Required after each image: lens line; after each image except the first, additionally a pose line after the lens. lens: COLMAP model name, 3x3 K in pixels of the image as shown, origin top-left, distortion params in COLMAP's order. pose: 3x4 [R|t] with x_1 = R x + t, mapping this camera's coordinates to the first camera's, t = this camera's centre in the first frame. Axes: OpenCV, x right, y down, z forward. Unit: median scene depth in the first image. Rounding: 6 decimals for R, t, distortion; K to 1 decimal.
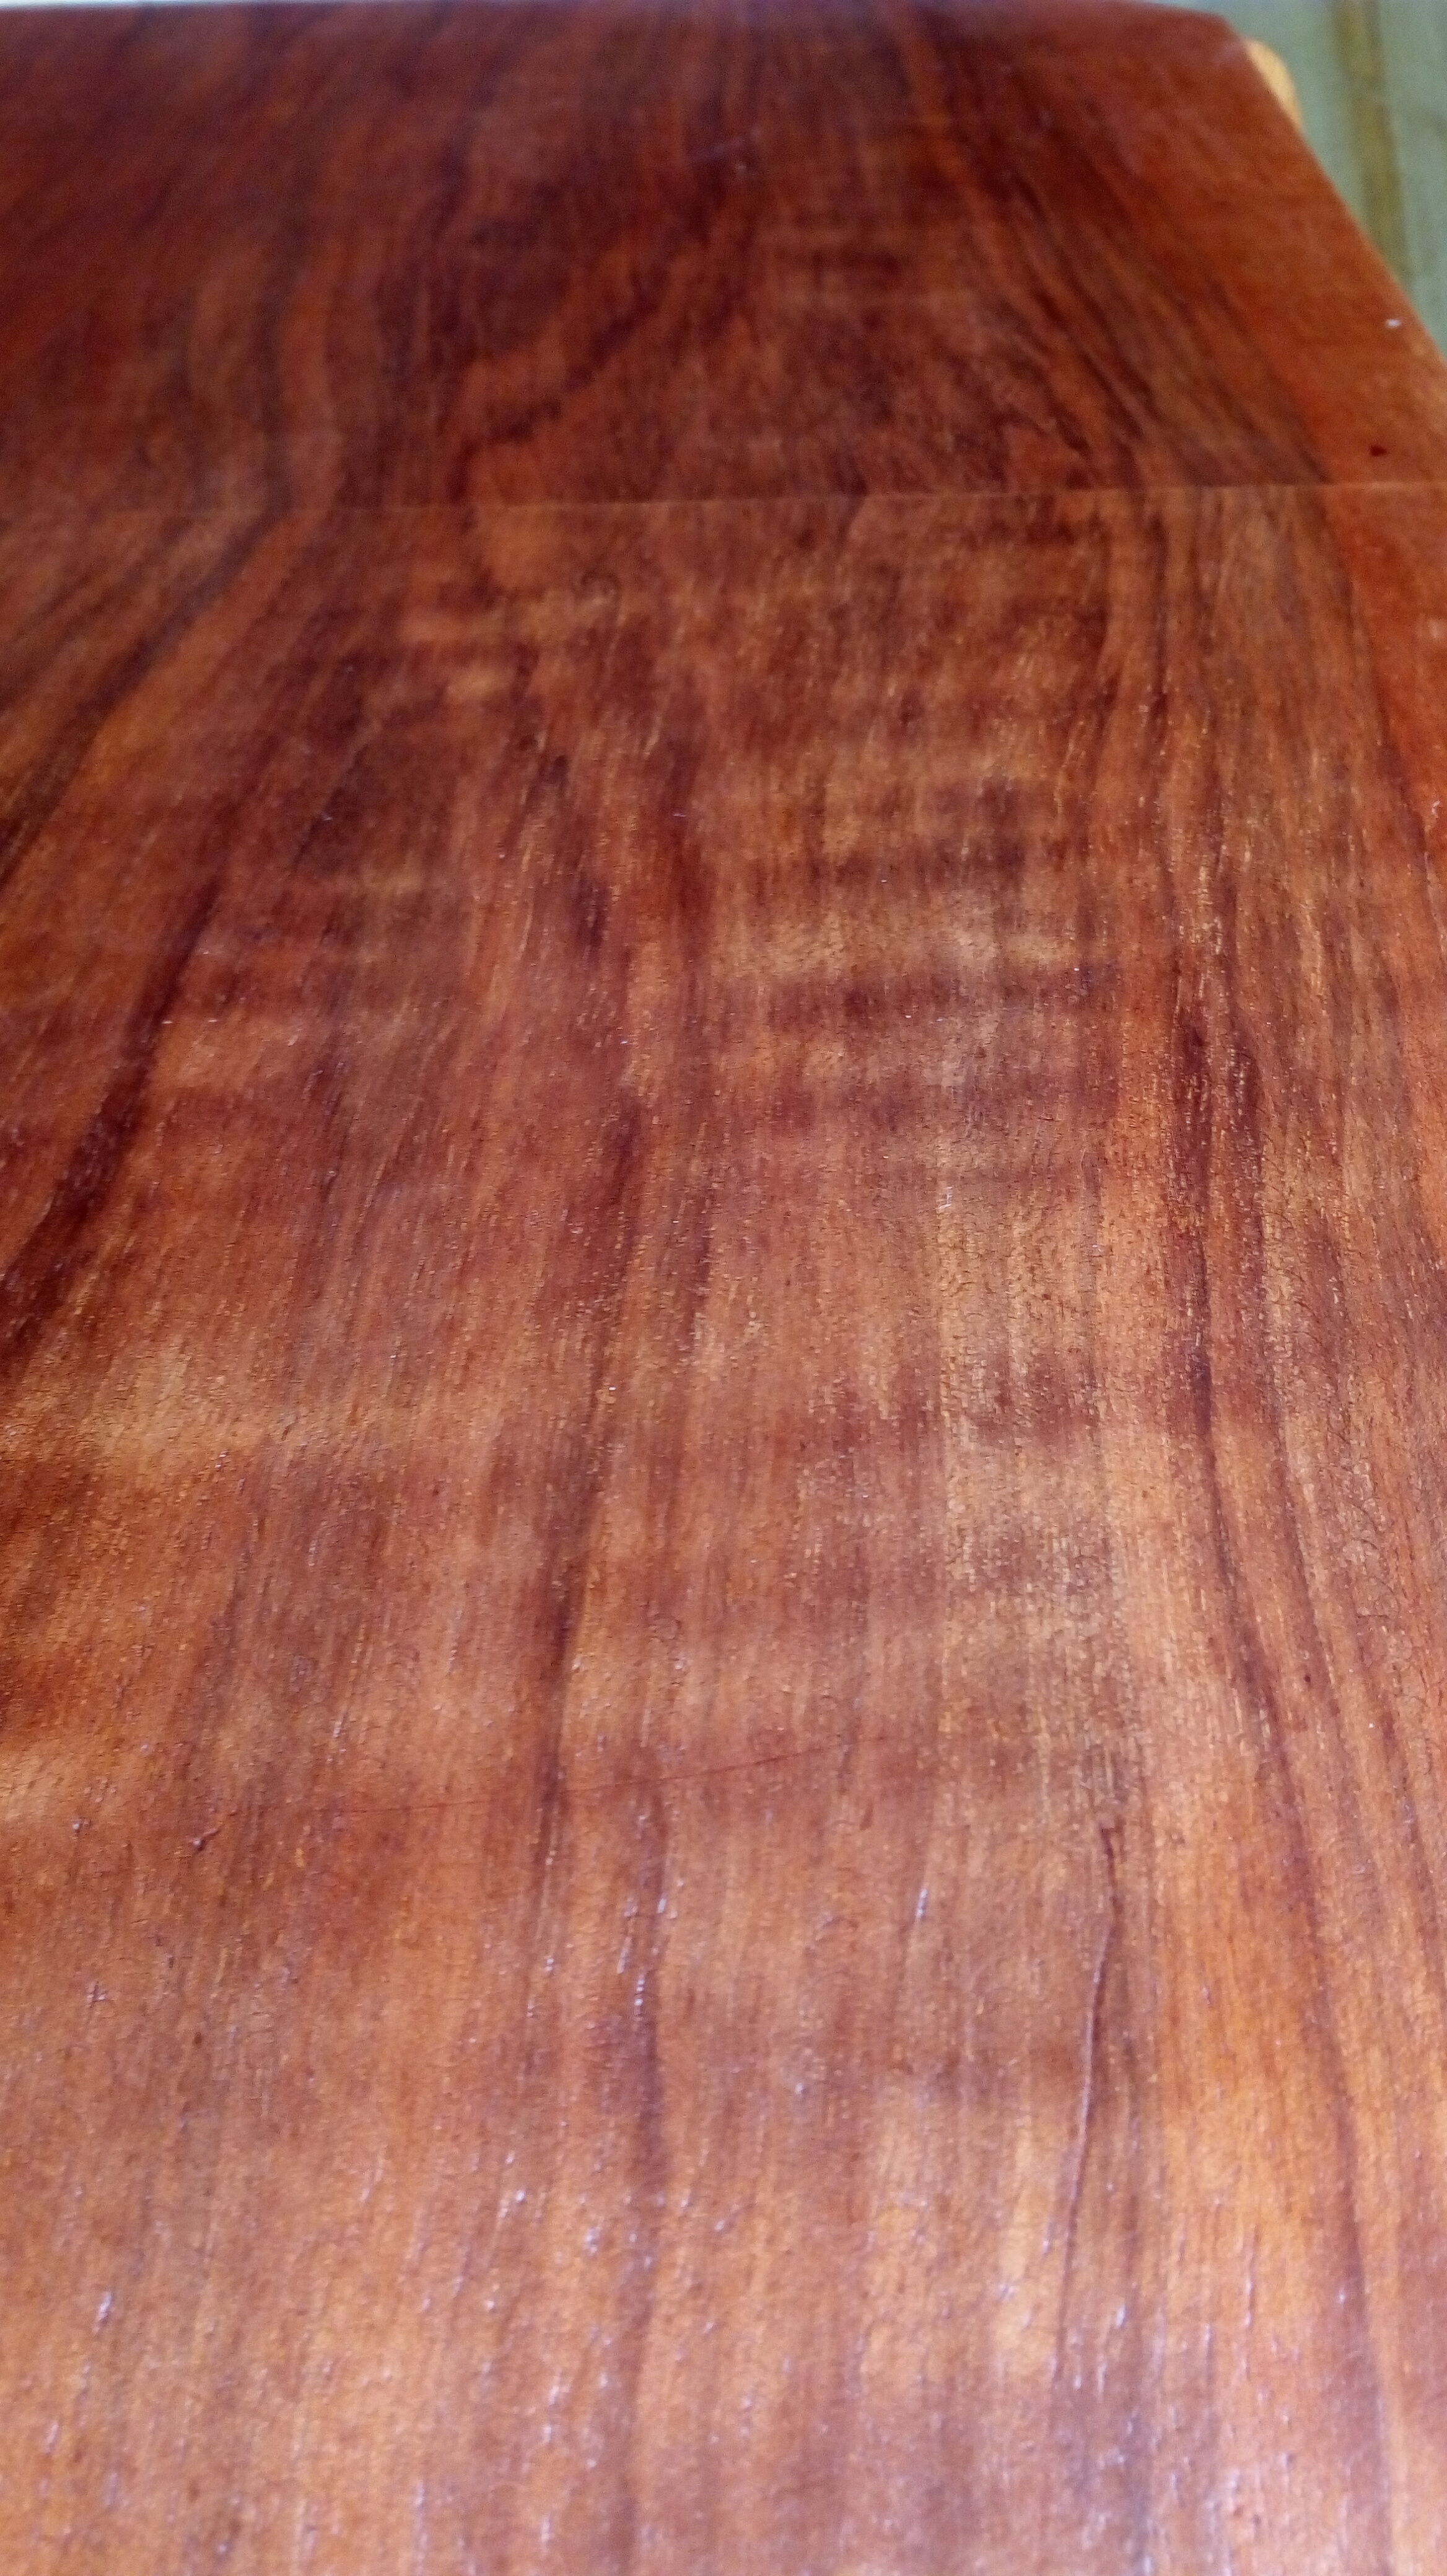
lens RADIAL K [[2196.8, 0, 713.7], [0, 2196.8, 1302.7], [0, 0, 1]] dist [0.122067, -0.328528]
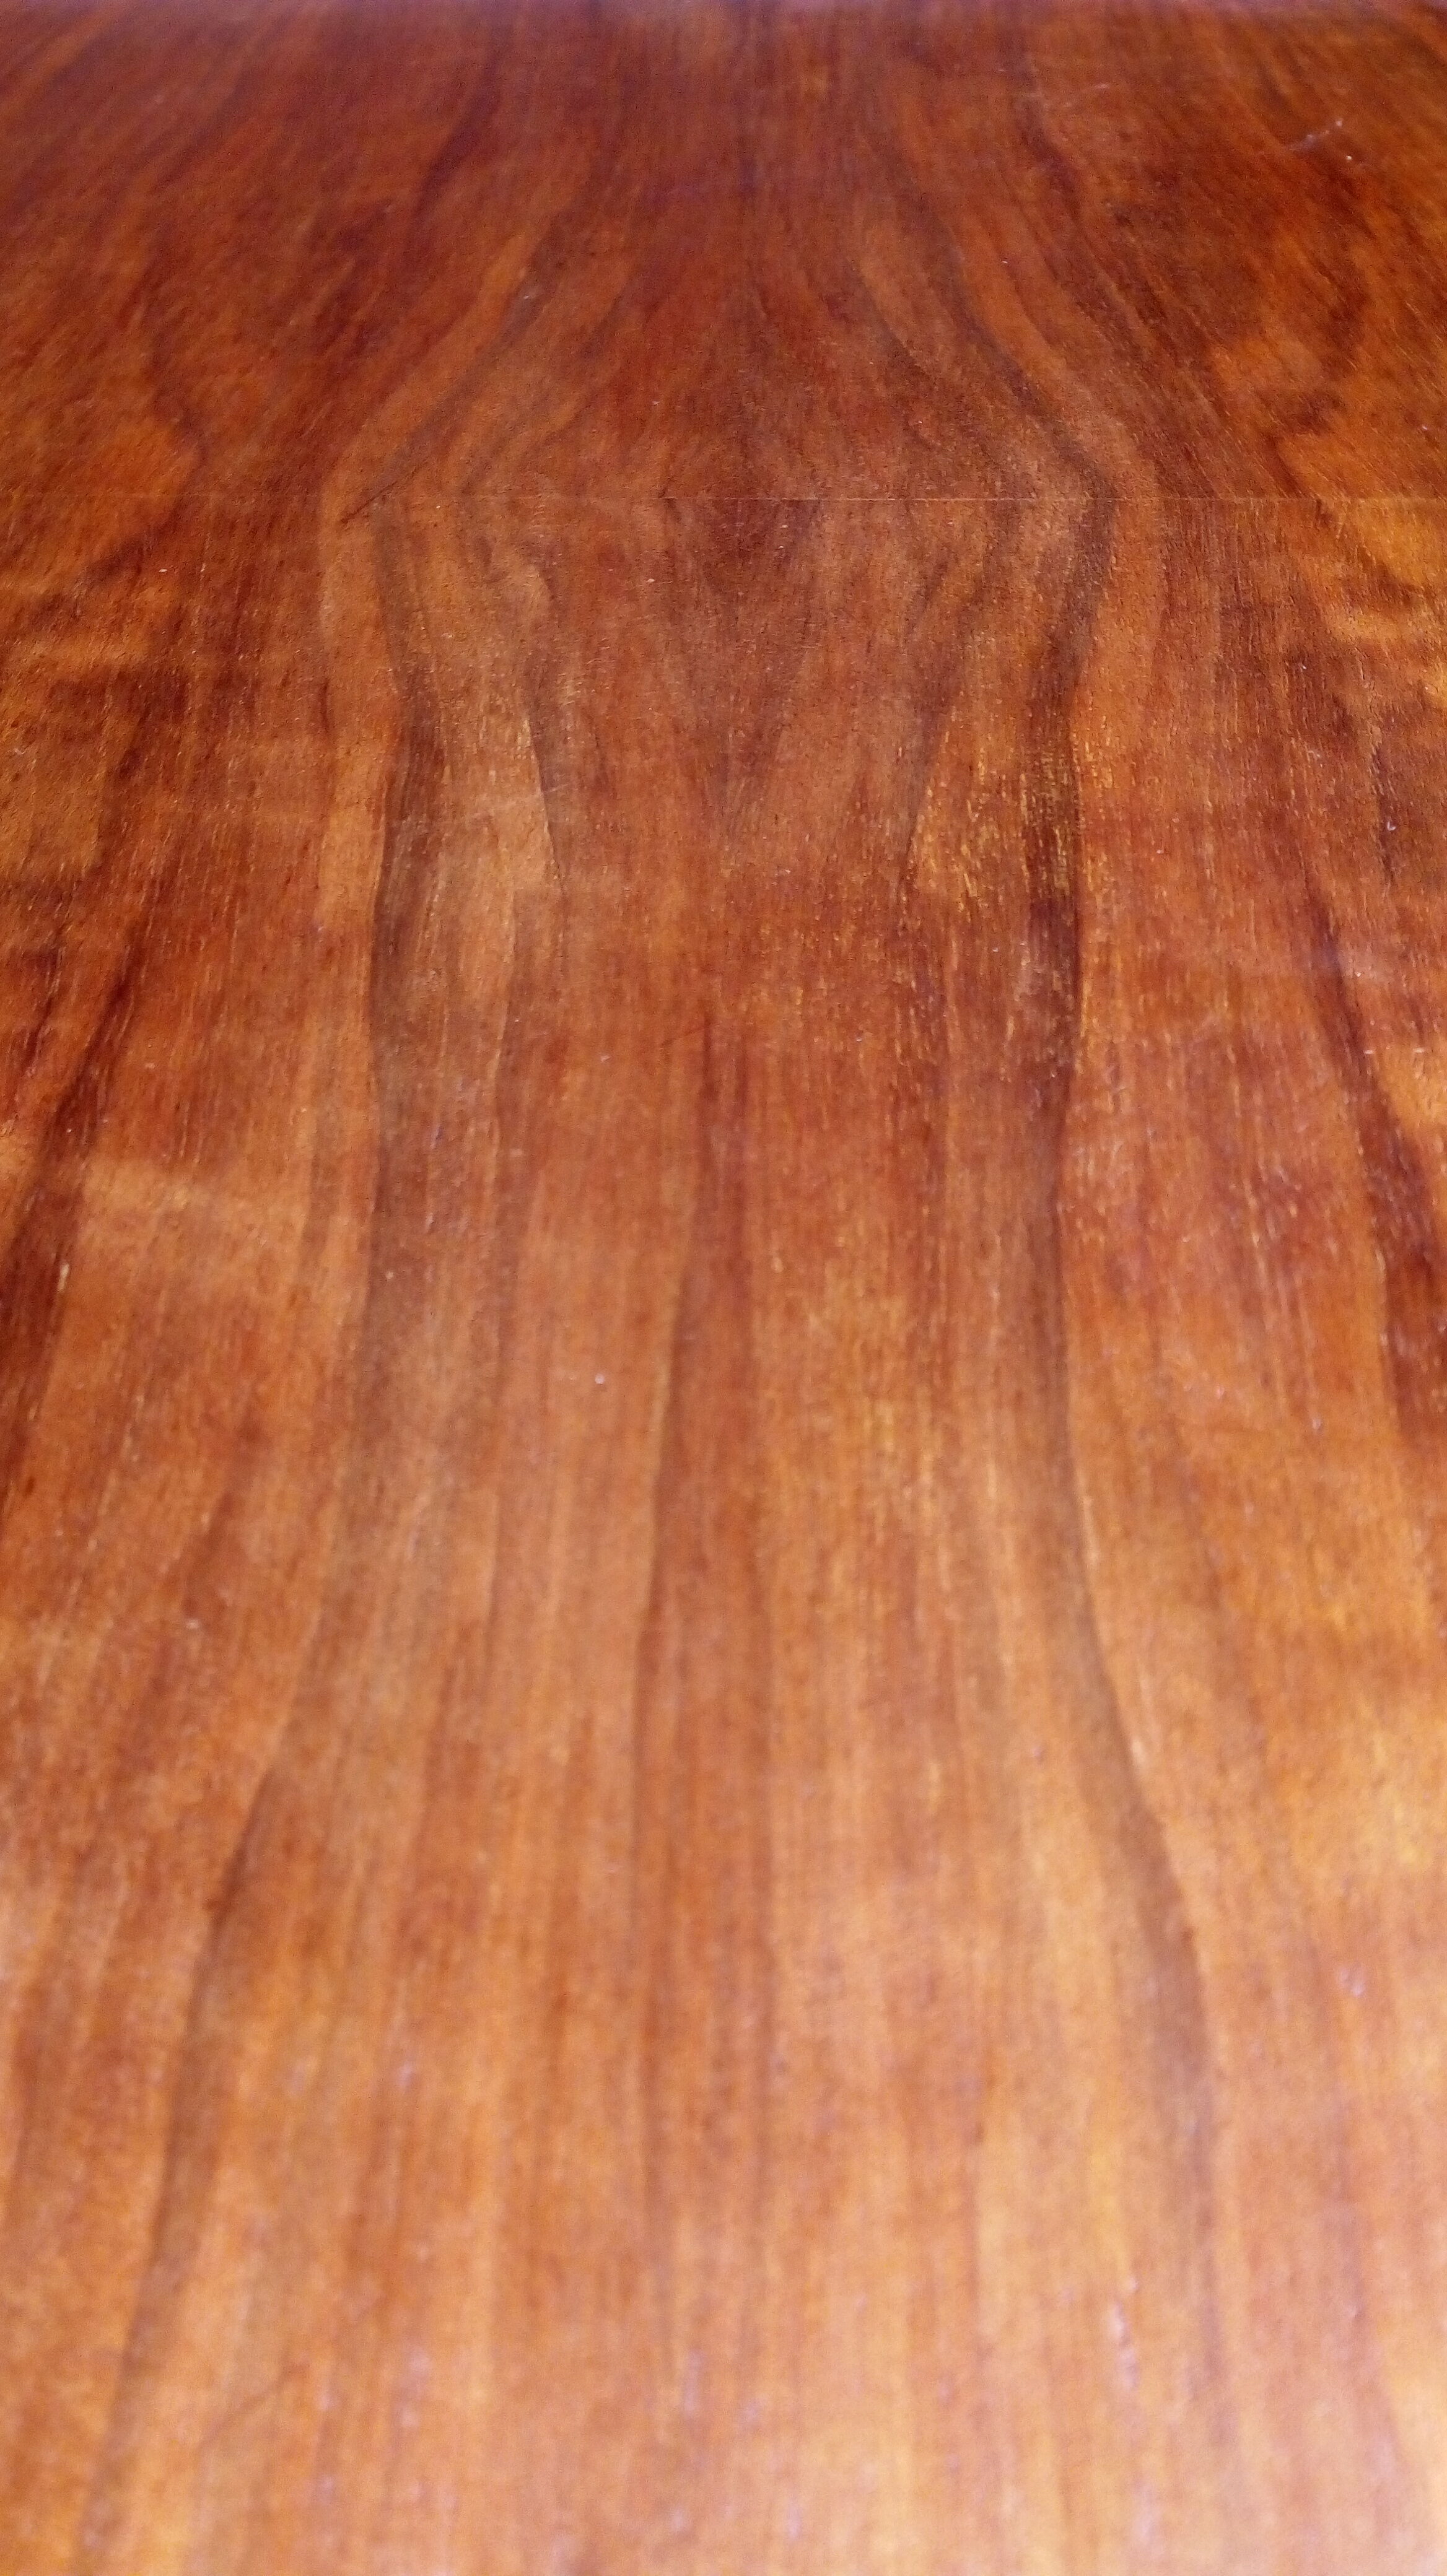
lens RADIAL K [[2196.8, 0, 713.7], [0, 2196.8, 1302.7], [0, 0, 1]] dist [0.122067, -0.328528]
pose [[0.999676, 0.011305, 0.022819, -0.471839], [-0.011178, 0.999921, -0.005685, -0.014178], [-0.022881, 0.005428, 0.999723, 0.089872]]
